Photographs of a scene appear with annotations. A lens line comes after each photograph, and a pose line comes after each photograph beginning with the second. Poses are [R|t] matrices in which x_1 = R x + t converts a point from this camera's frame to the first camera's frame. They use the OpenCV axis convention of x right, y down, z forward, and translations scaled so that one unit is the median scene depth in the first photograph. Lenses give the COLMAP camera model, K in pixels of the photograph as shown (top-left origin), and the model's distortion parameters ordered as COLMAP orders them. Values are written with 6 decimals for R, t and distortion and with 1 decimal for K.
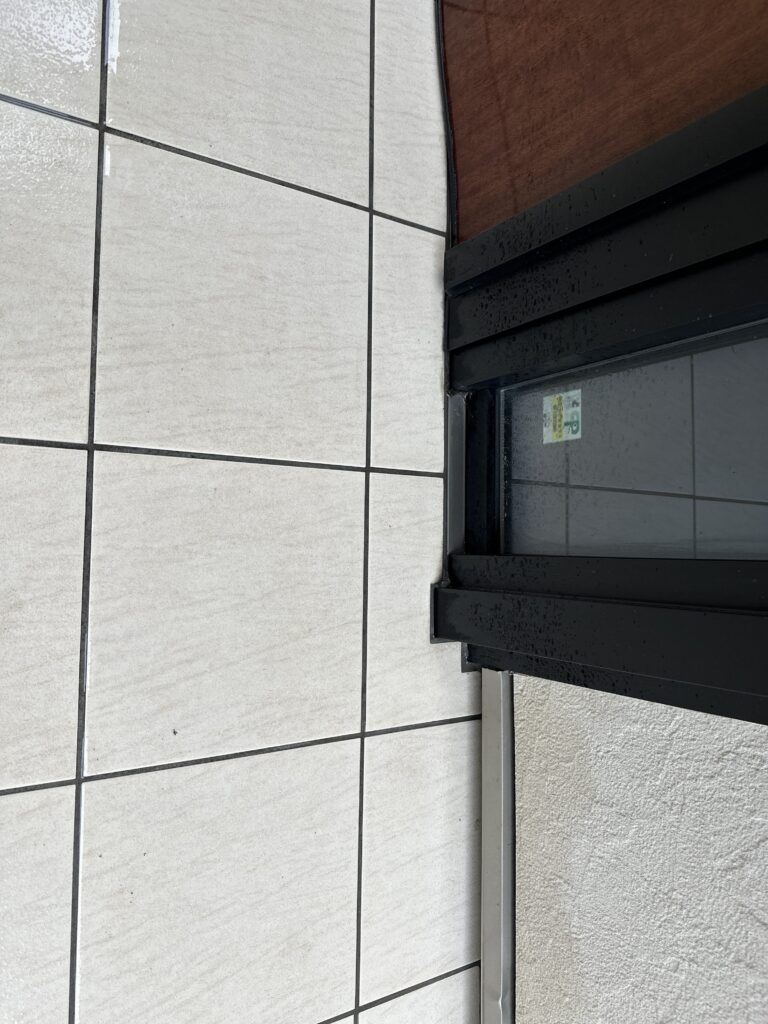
lens RADIAL K [[739.0, 0, 384.0], [0, 739.0, 512.0], [0, 0, 1]] dist [0.182618, -0.096104]
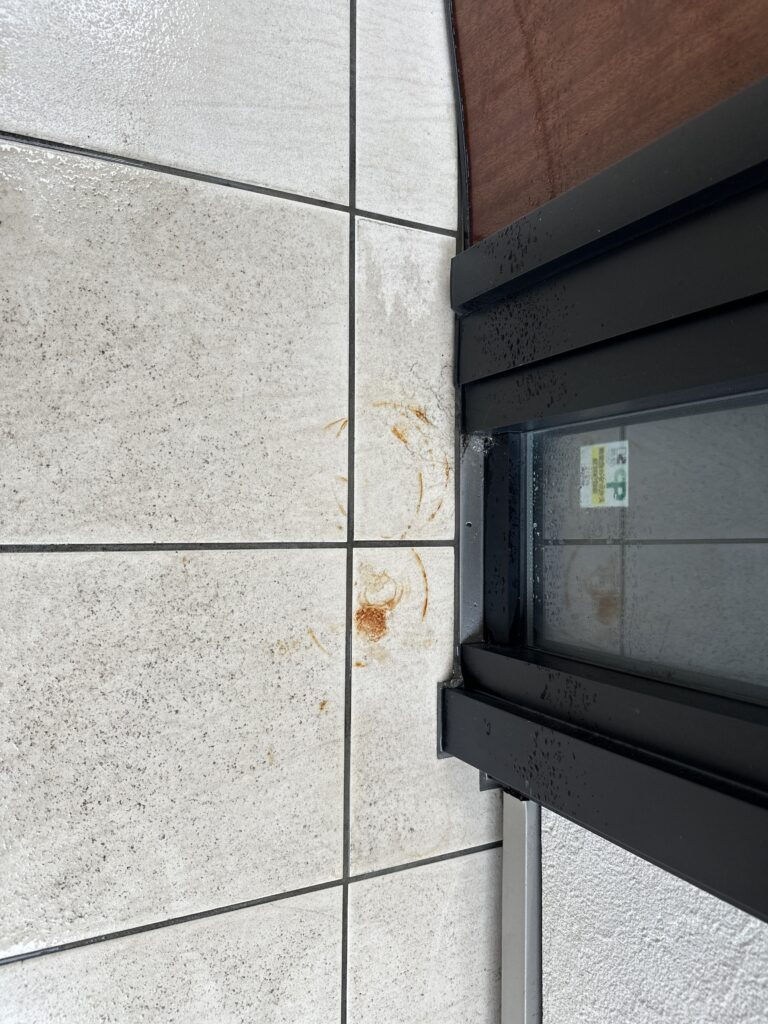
lens RADIAL K [[750.6, 0, 391.5], [0, 750.6, 535.7], [0, 0, 1]] dist [0.077671, -0.004395]
pose [[0.994459, -0.005076, -0.105007, 0.103256], [0.011111, 0.998314, 0.056967, -0.110235], [0.104540, -0.057818, 0.992839, 0.216254]]
